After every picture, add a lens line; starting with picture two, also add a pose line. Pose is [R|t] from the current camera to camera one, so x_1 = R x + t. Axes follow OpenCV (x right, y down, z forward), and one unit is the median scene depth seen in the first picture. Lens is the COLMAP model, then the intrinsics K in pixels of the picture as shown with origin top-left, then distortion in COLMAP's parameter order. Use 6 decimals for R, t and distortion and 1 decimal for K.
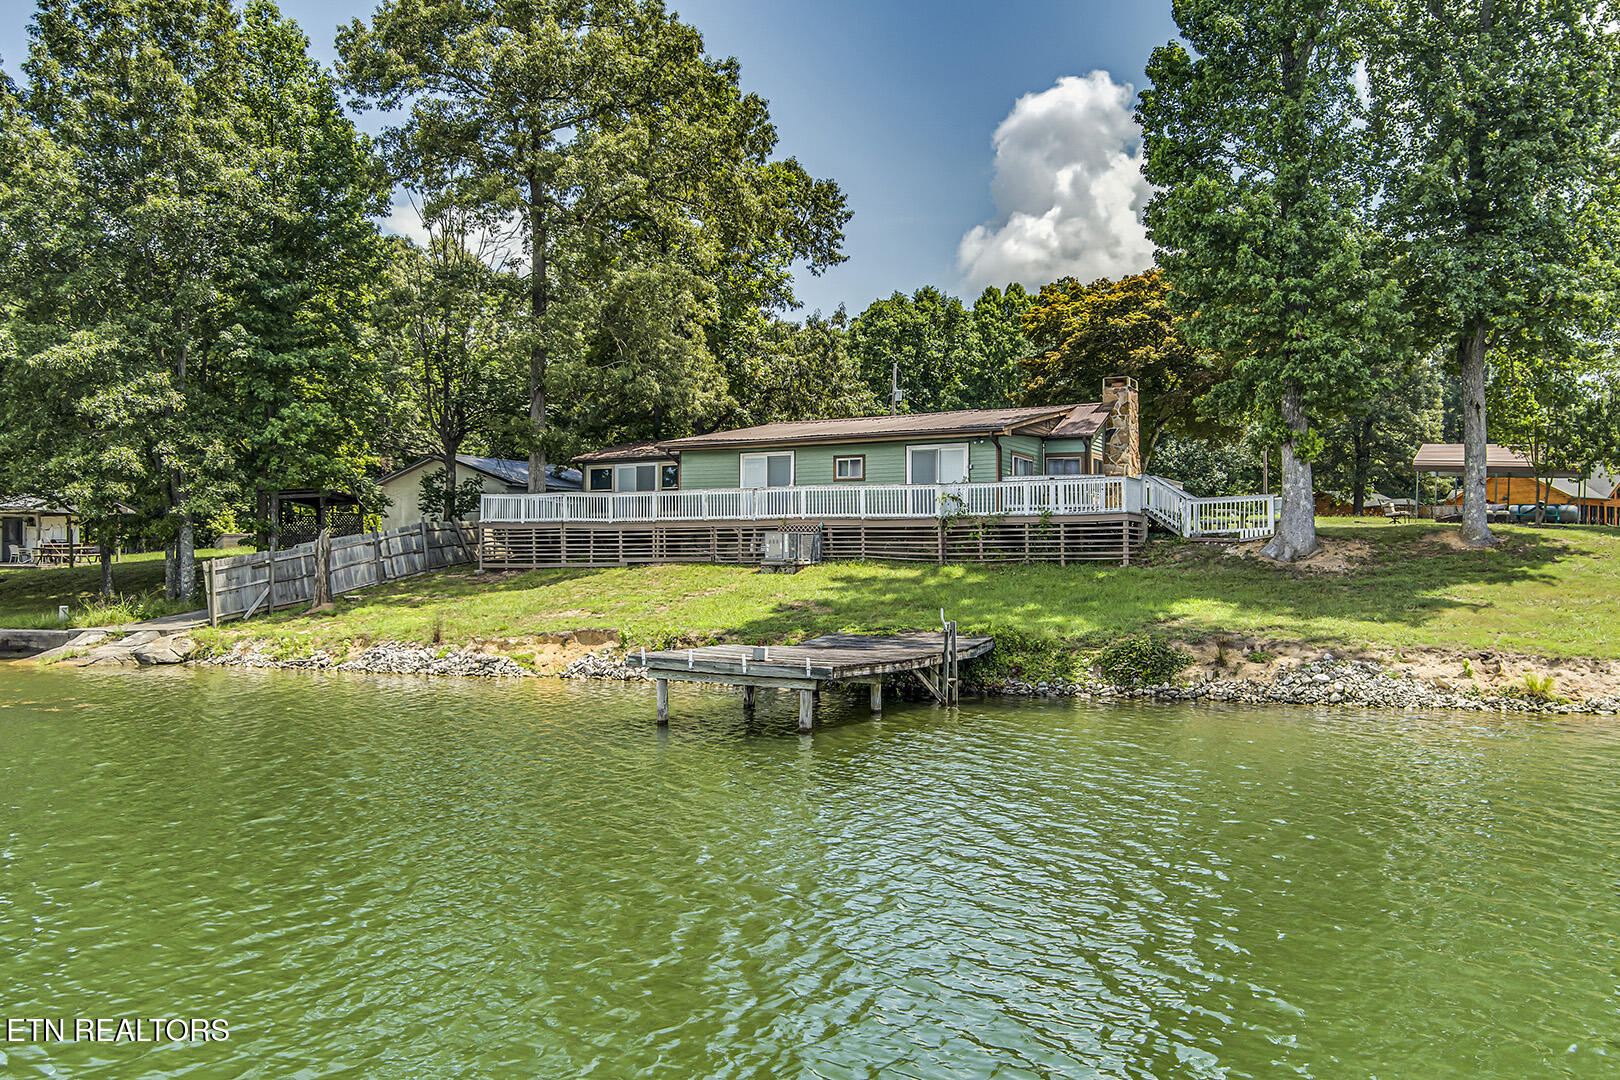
lens RADIAL K [[1349.4, 0, 810.0], [0, 1349.4, 540.0], [0, 0, 1]] dist [-0.058308, 0.008755]
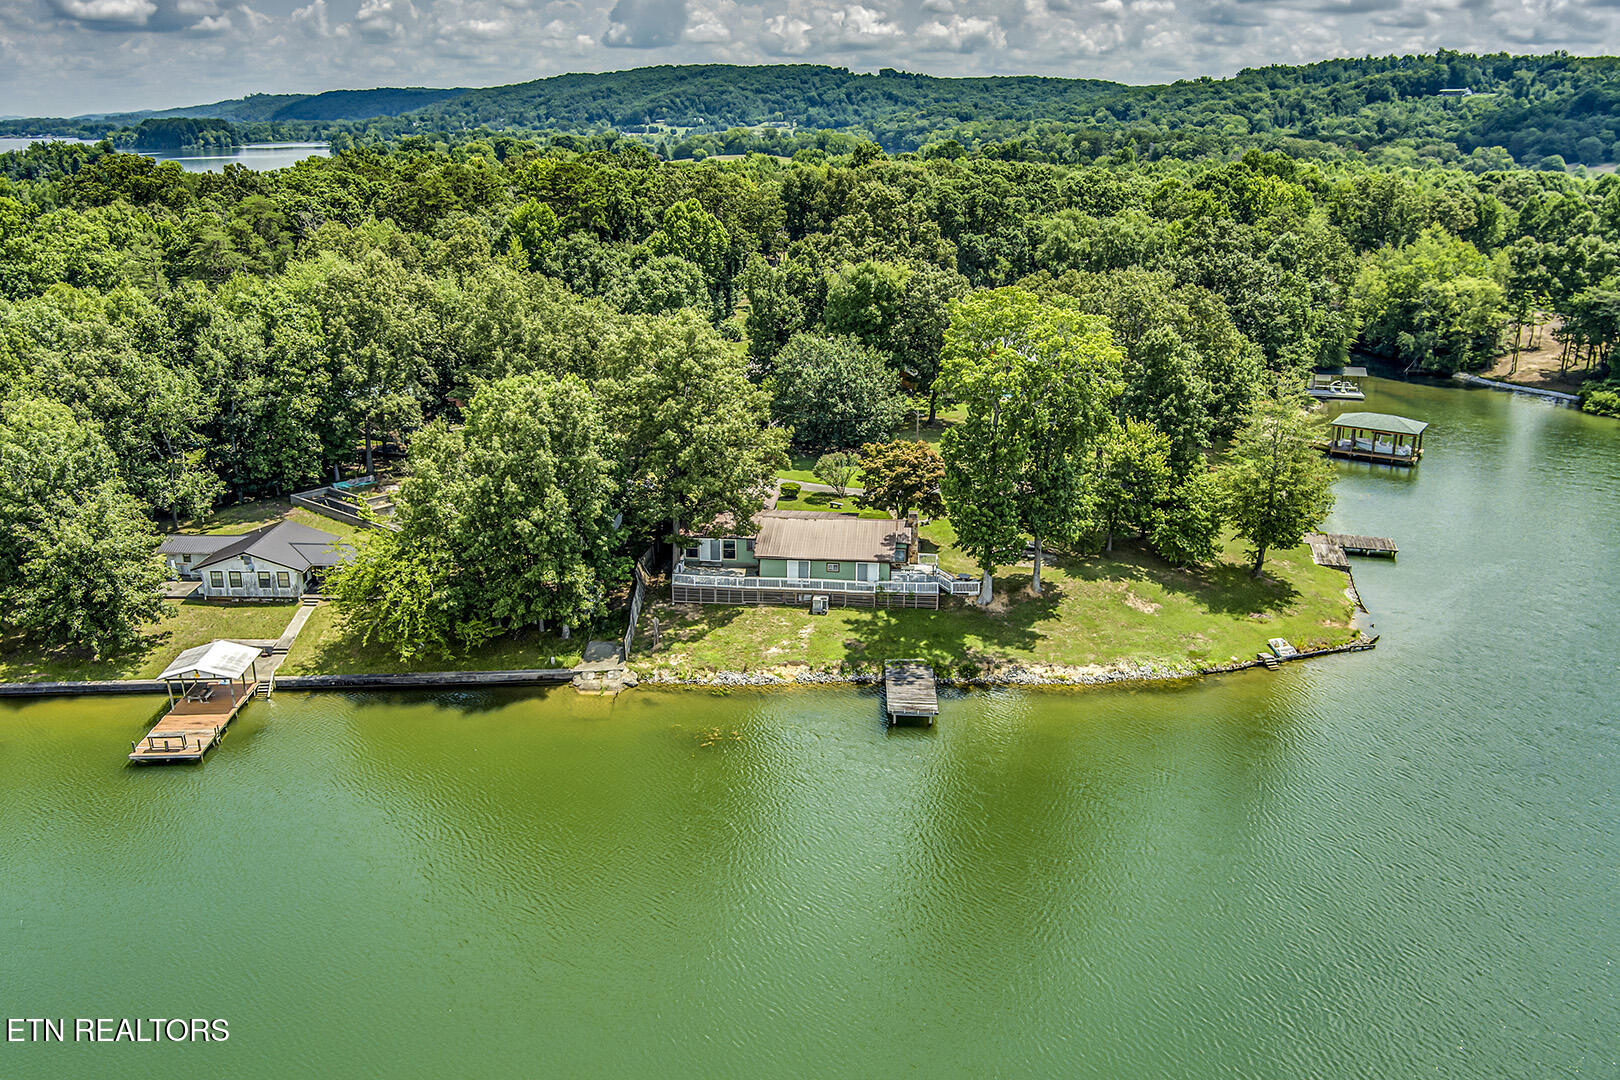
lens RADIAL K [[1349.4, 0, 810.0], [0, 1349.4, 540.0], [0, 0, 1]] dist [-0.058308, 0.008755]
pose [[0.920011, -0.108587, 0.376548, -1.098042], [-0.013718, 0.951333, 0.307858, -1.003104], [-0.391652, -0.288398, 0.873748, -1.441853]]
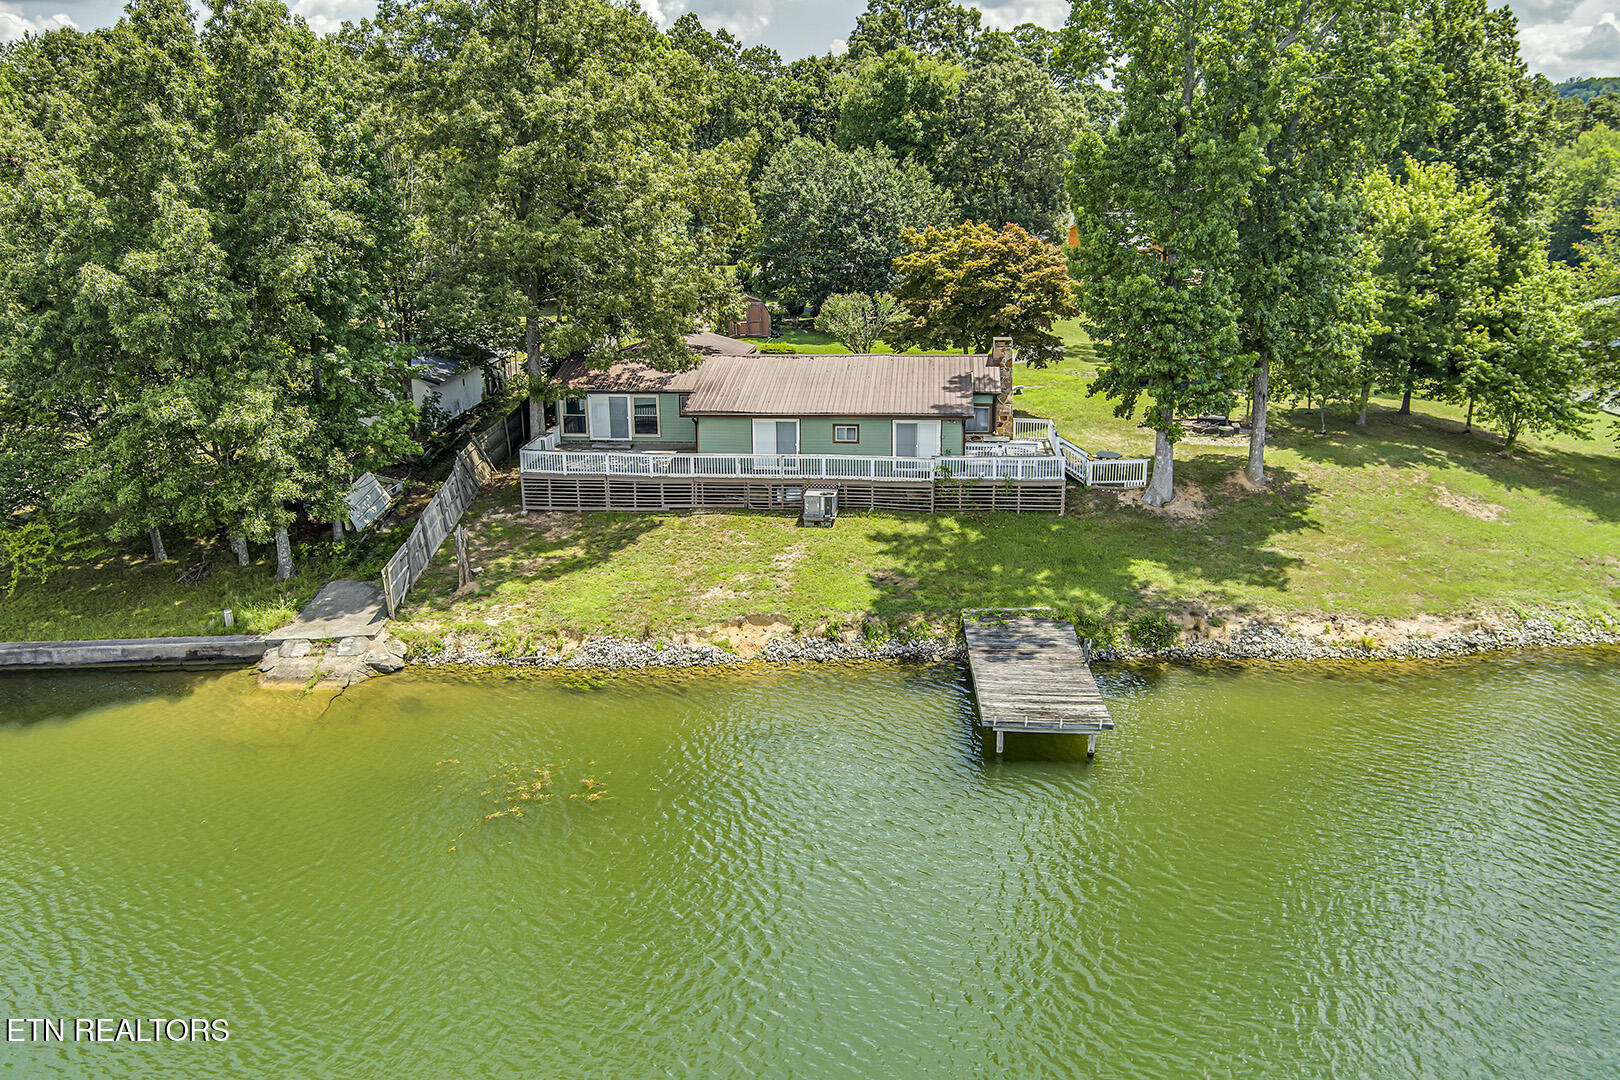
lens RADIAL K [[1309.0, 0, 810.0], [0, 1309.0, 540.0], [0, 0, 1]] dist [-0.061158, 0.000817]
pose [[0.927270, -0.109431, 0.358044, -0.508362], [0.003759, 0.959003, 0.283371, -0.338635], [-0.374375, -0.261415, 0.889666, -0.186563]]
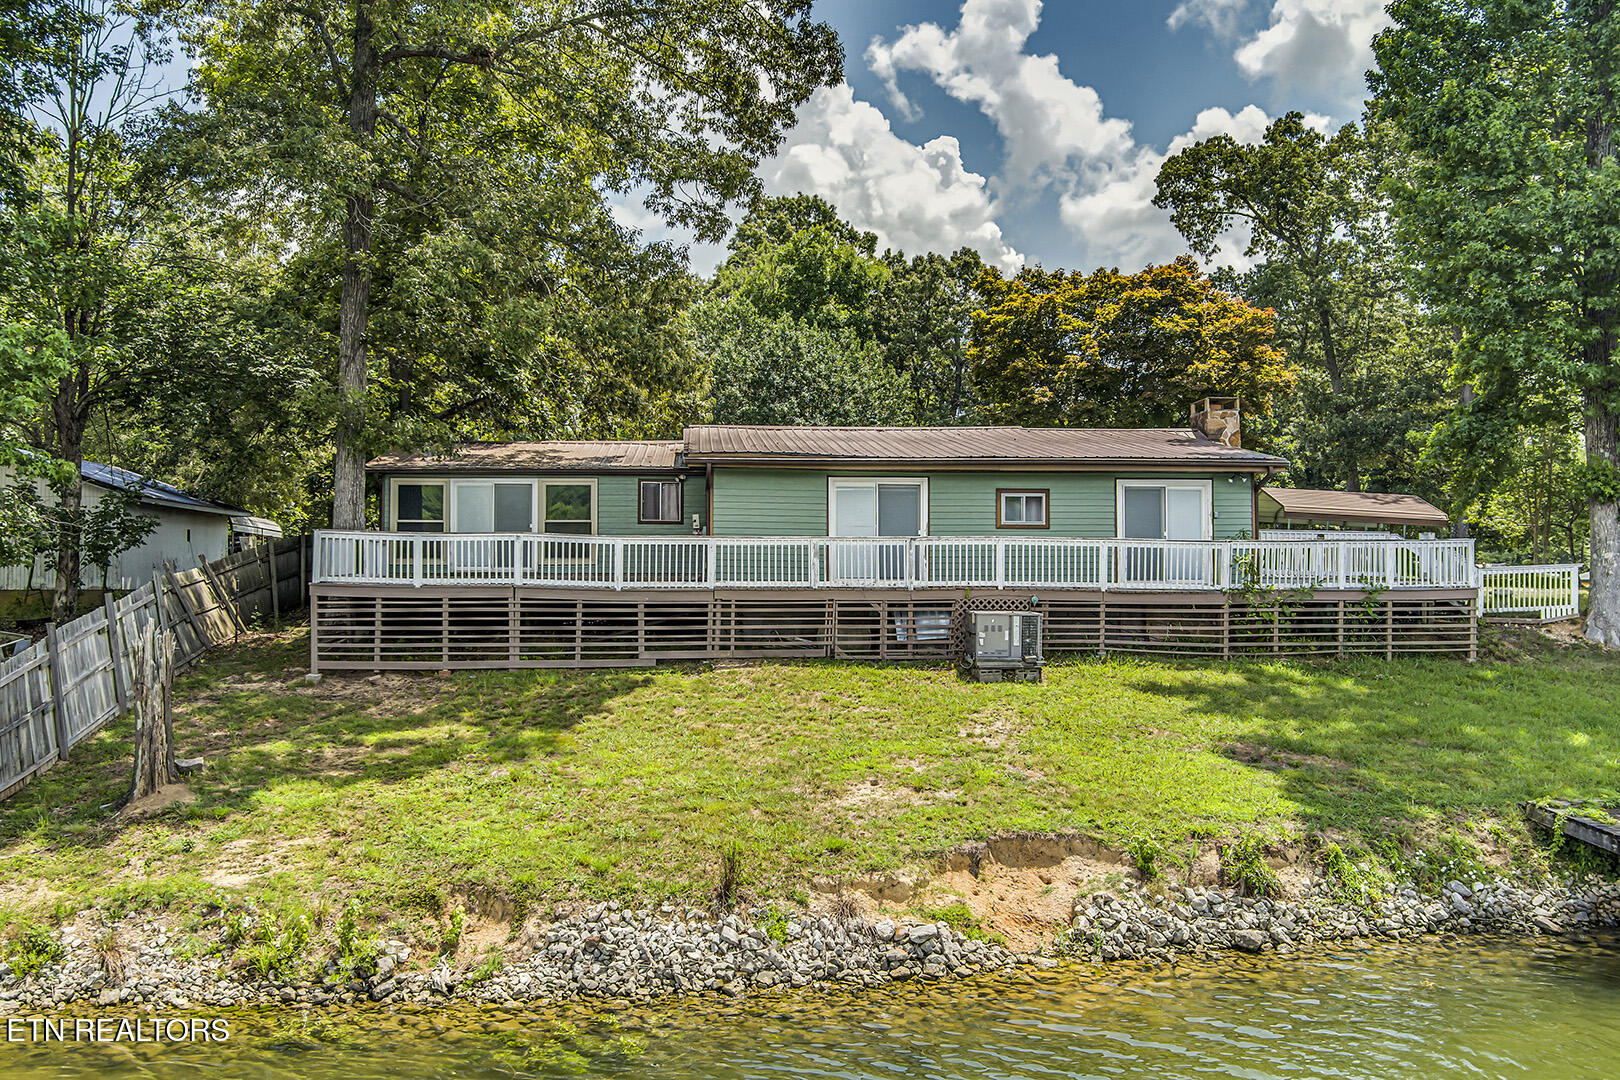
lens RADIAL K [[1349.4, 0, 810.0], [0, 1349.4, 540.0], [0, 0, 1]] dist [-0.058308, 0.008755]
pose [[0.846725, 0.014716, 0.531828, -0.425414], [-0.011355, 0.999890, -0.009590, -0.032500], [-0.531910, 0.002081, 0.846798, 0.527637]]
